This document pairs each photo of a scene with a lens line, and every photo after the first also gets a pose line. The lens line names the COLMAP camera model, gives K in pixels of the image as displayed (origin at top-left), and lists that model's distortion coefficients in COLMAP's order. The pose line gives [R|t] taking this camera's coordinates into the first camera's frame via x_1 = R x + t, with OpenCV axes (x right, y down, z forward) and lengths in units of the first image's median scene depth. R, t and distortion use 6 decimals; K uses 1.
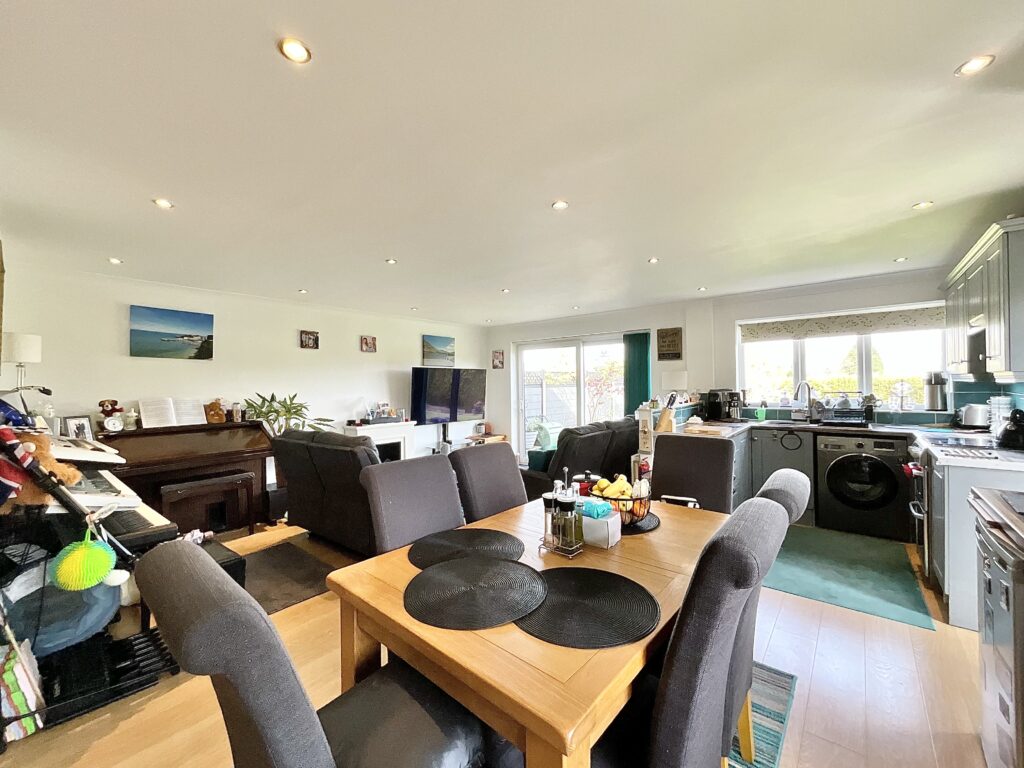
lens RADIAL K [[418.3, 0, 510.8], [0, 418.3, 384.6], [0, 0, 1]] dist [0.001272, 0.000047]
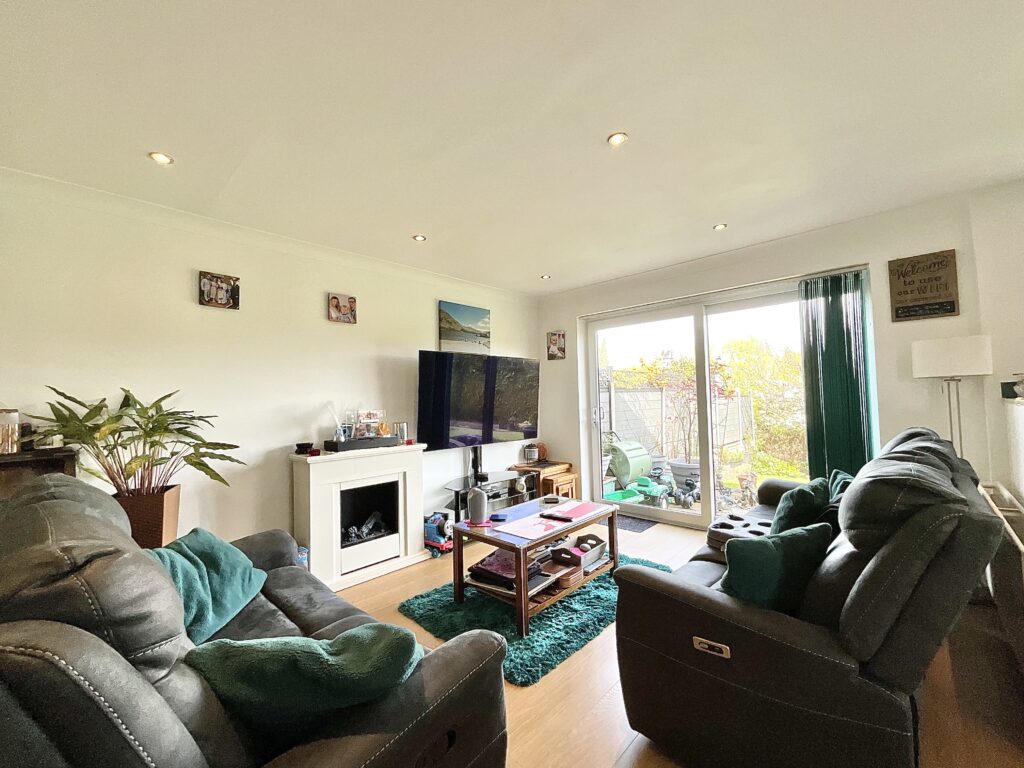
lens RADIAL K [[418.3, 0, 510.8], [0, 418.3, 384.6], [0, 0, 1]] dist [0.001272, 0.000047]
pose [[0.997508, -0.015550, -0.068817, -0.084539], [0.012903, 0.999166, -0.038741, 0.036557], [0.069362, 0.037757, 0.996877, 0.521790]]
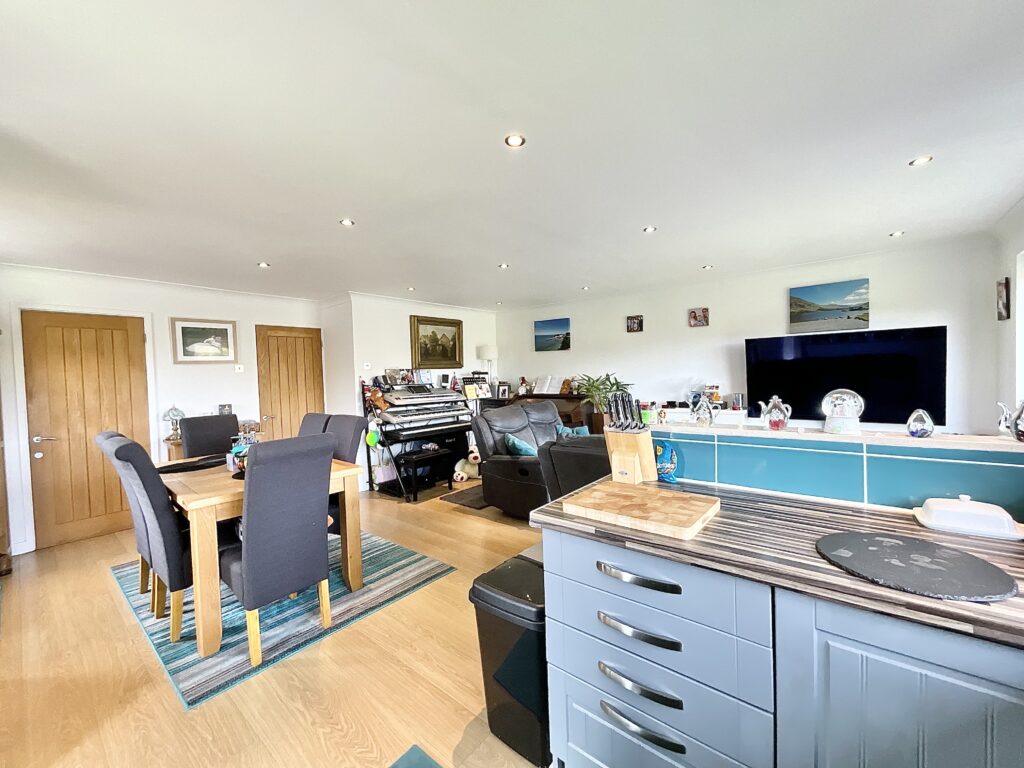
lens RADIAL K [[418.3, 0, 510.8], [0, 418.3, 384.6], [0, 0, 1]] dist [0.001272, 0.000047]
pose [[-0.003762, 0.043522, -0.999045, 0.631326], [0.031088, 0.998575, 0.043385, -0.007096], [0.999510, -0.030895, -0.005110, 0.698066]]
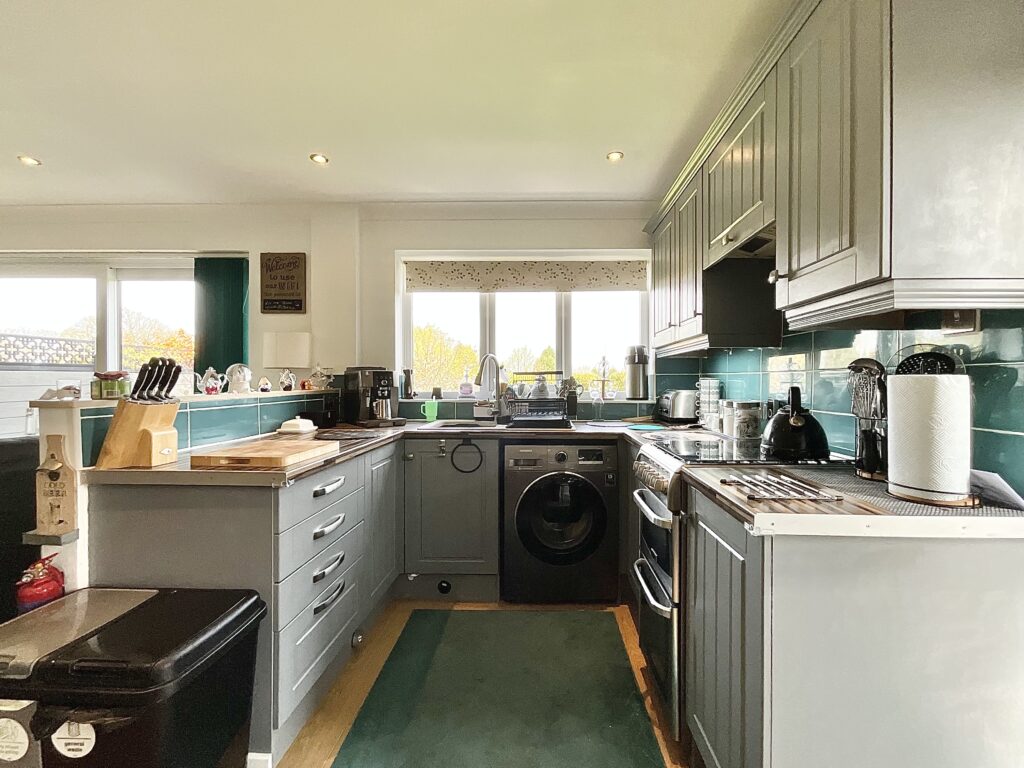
lens RADIAL K [[440.8, 0, 539.0], [0, 440.8, 384.5], [0, 0, 1]] dist [0.001214, 0.000070]
pose [[0.777518, 0.013297, 0.628721, 0.310113], [-0.013971, 0.999895, -0.003870, 0.032753], [-0.628706, -0.005775, 0.777622, 0.400207]]
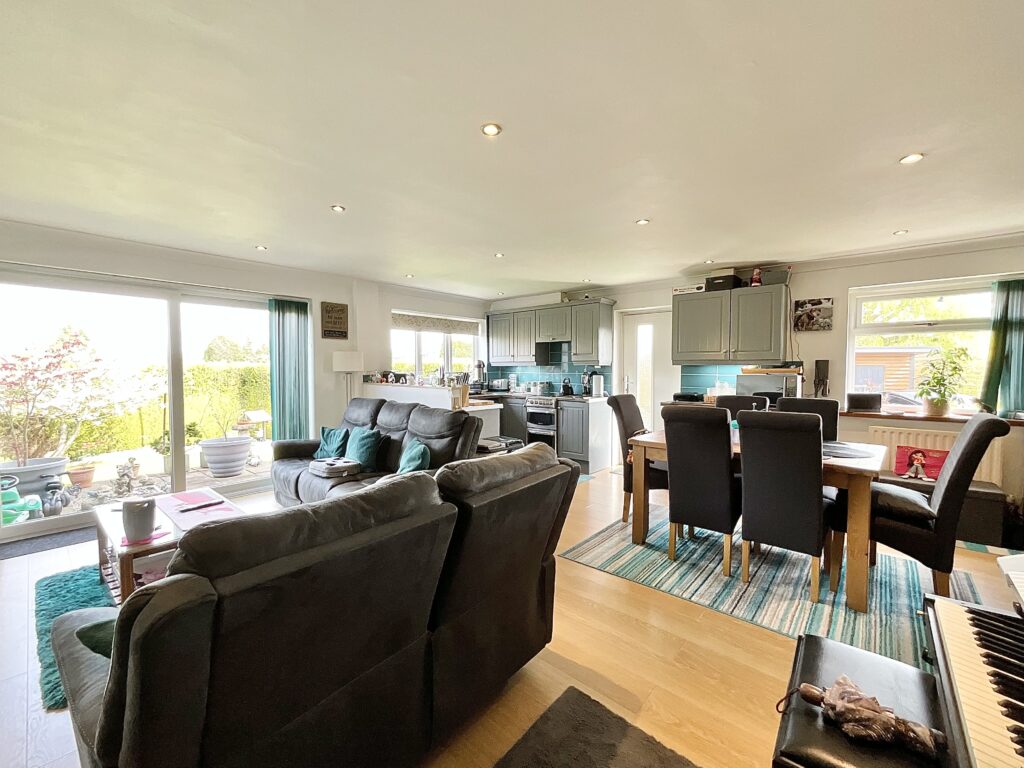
lens RADIAL K [[418.3, 0, 510.8], [0, 418.3, 384.6], [0, 0, 1]] dist [0.001272, 0.000047]
pose [[0.021927, -0.026538, 0.999407, -0.568833], [0.001167, 0.999648, 0.026519, 0.019318], [-0.999759, 0.000585, 0.021950, 0.662078]]
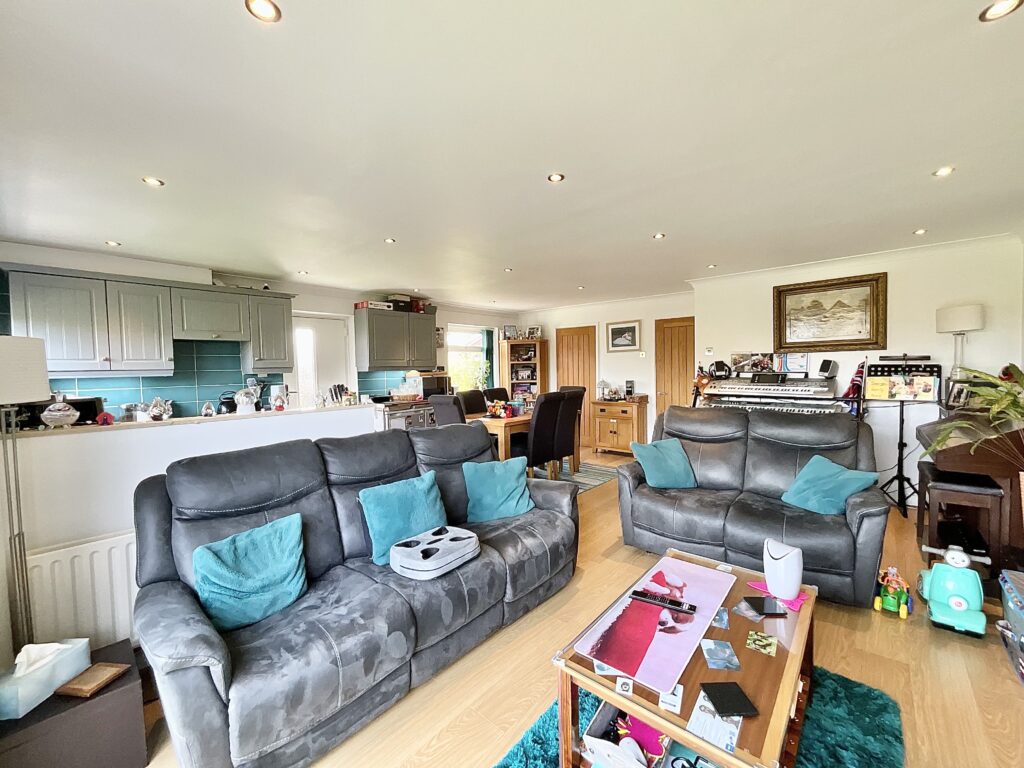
lens RADIAL K [[410.2, 0, 512.0], [0, 410.2, 384.0], [0, 0, 1]] dist [-0.000291, 0.000005]
pose [[-0.998864, 0.034408, 0.032961, 0.032228], [0.035780, 0.998477, 0.041996, 0.001207], [-0.031466, 0.043128, -0.998574, 1.362622]]
